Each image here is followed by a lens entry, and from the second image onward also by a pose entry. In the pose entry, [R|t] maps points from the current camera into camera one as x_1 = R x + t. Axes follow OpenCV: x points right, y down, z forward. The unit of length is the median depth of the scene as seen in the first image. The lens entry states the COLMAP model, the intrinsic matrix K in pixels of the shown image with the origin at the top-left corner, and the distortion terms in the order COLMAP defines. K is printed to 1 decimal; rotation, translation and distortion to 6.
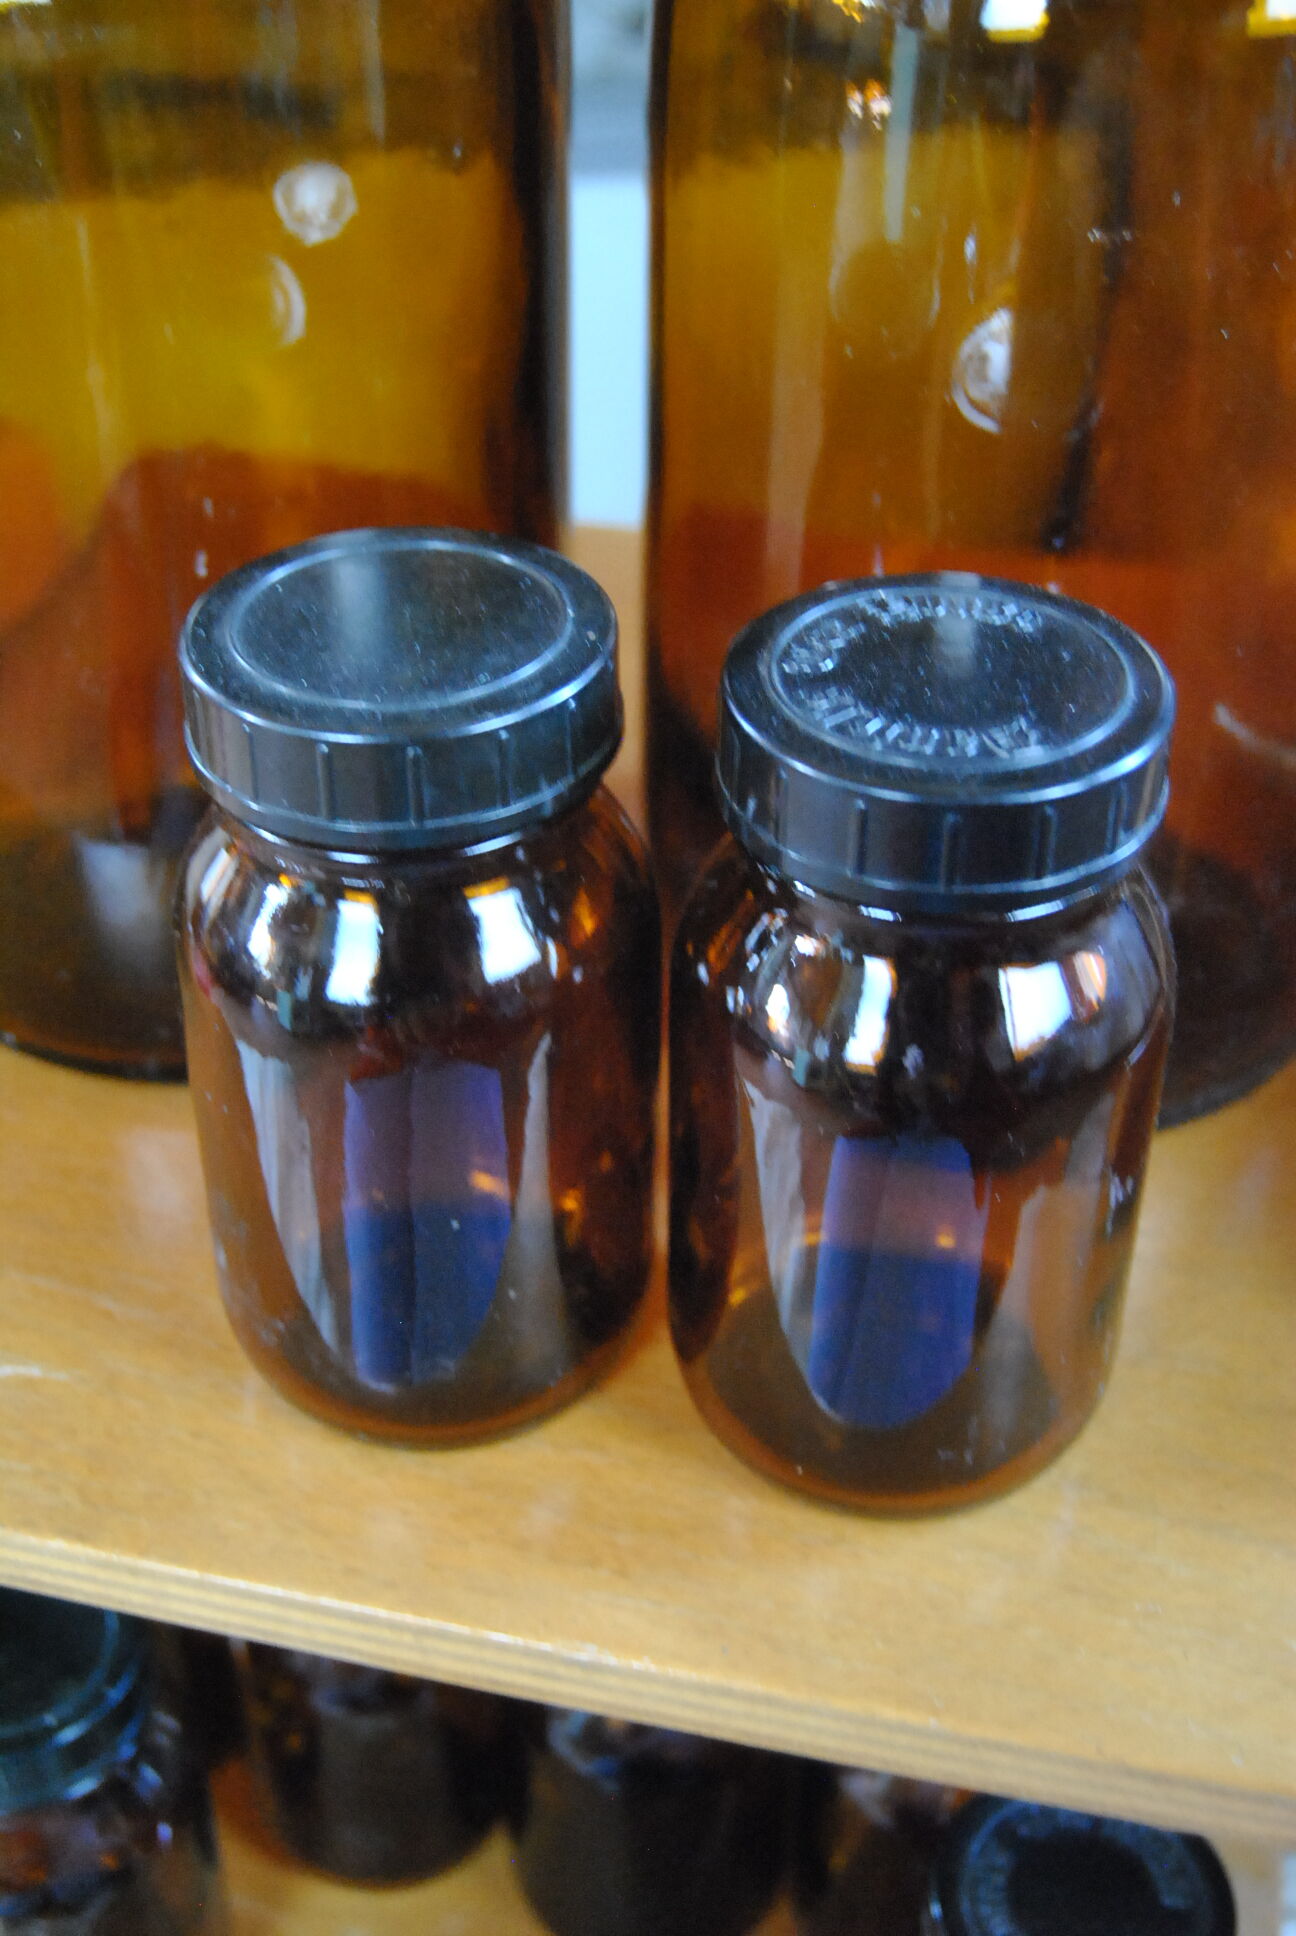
lens RADIAL K [[2576.8, 0, 648.0], [0, 2576.8, 968.0], [0, 0, 1]] dist [-0.035296, -0.032754]
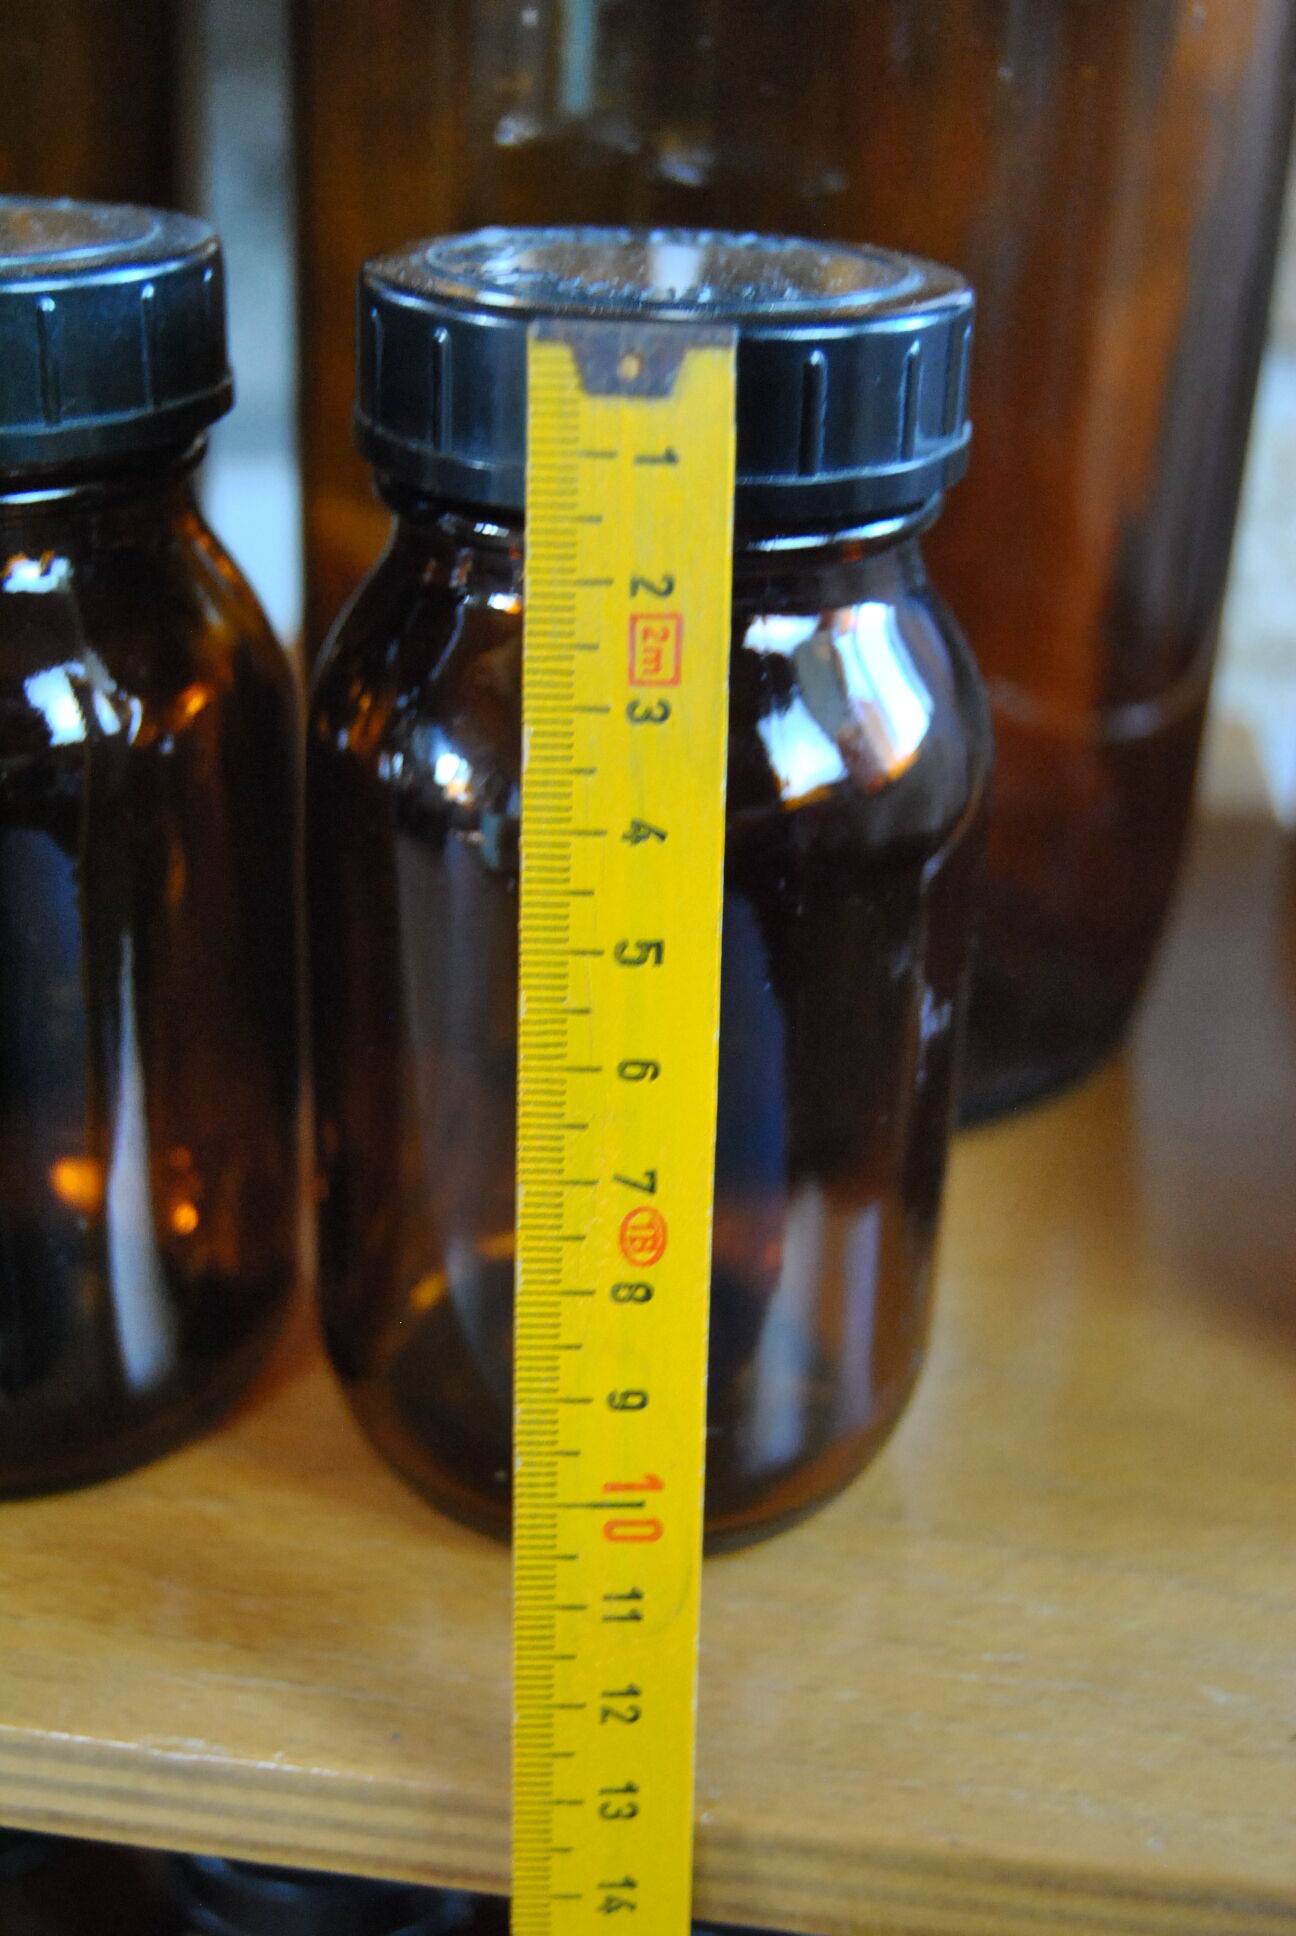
lens RADIAL K [[2576.8, 0, 648.0], [0, 2576.8, 968.0], [0, 0, 1]] dist [-0.035296, -0.032754]
pose [[0.994119, -0.014638, 0.107304, 0.026199], [0.035990, 0.979165, -0.199853, 0.203284], [-0.102143, 0.202539, 0.973933, 0.292147]]
